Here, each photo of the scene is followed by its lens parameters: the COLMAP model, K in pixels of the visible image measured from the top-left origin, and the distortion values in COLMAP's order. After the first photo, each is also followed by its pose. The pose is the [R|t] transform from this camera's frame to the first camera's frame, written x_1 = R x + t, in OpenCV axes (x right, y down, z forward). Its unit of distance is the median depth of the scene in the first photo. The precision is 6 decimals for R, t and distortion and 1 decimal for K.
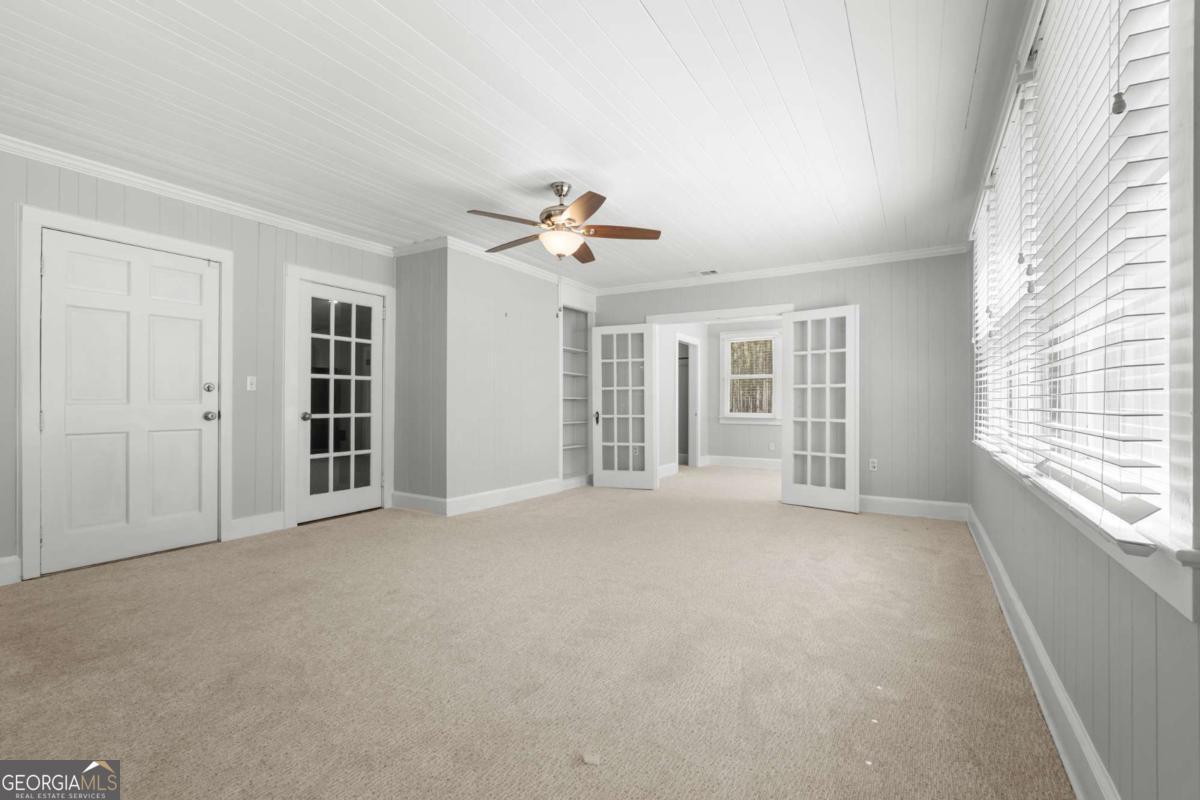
lens RADIAL K [[524.8, 0, 600.8], [0, 524.8, 400.3], [0, 0, 1]] dist [-0.004224, -0.000636]
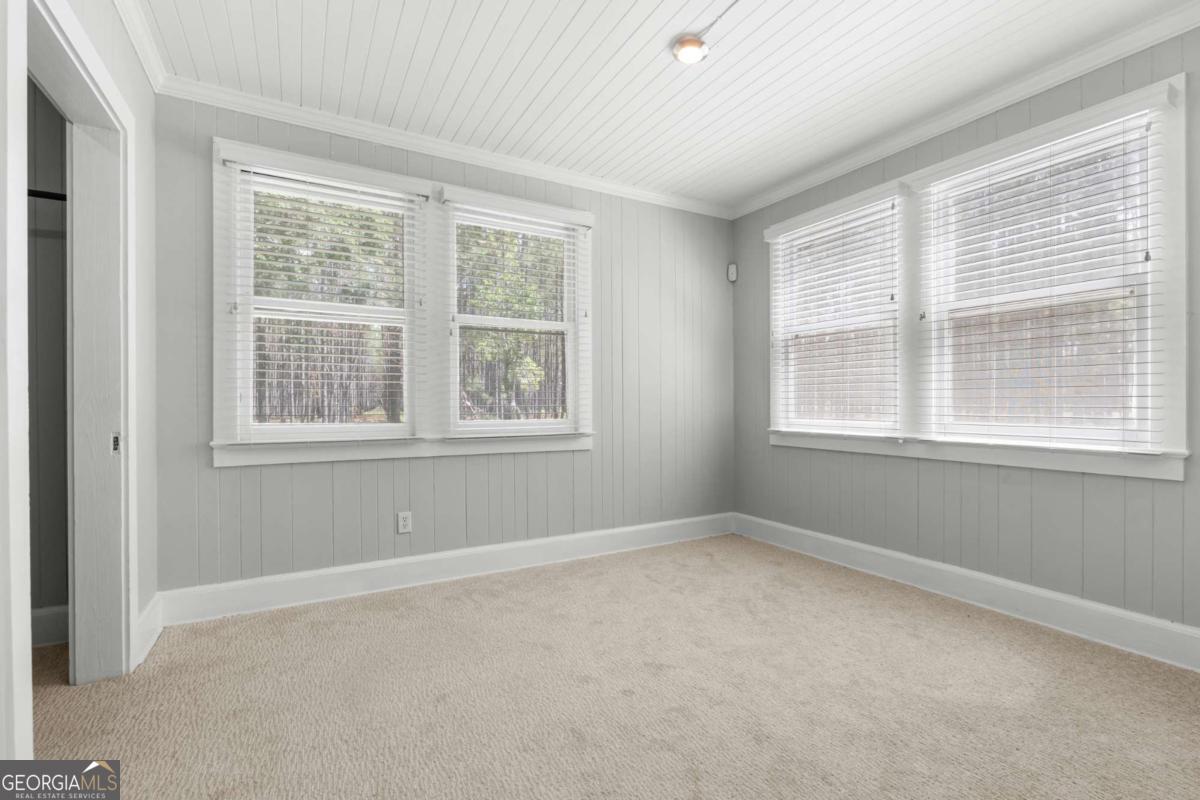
lens RADIAL K [[524.8, 0, 606.2], [0, 524.8, 401.0], [0, 0, 1]] dist [-0.004224, -0.000636]
pose [[0.492102, -0.006932, 0.870510, 0.089817], [-0.001676, 0.999959, 0.008910, 0.007721], [-0.870536, -0.005844, 0.492071, 0.688213]]
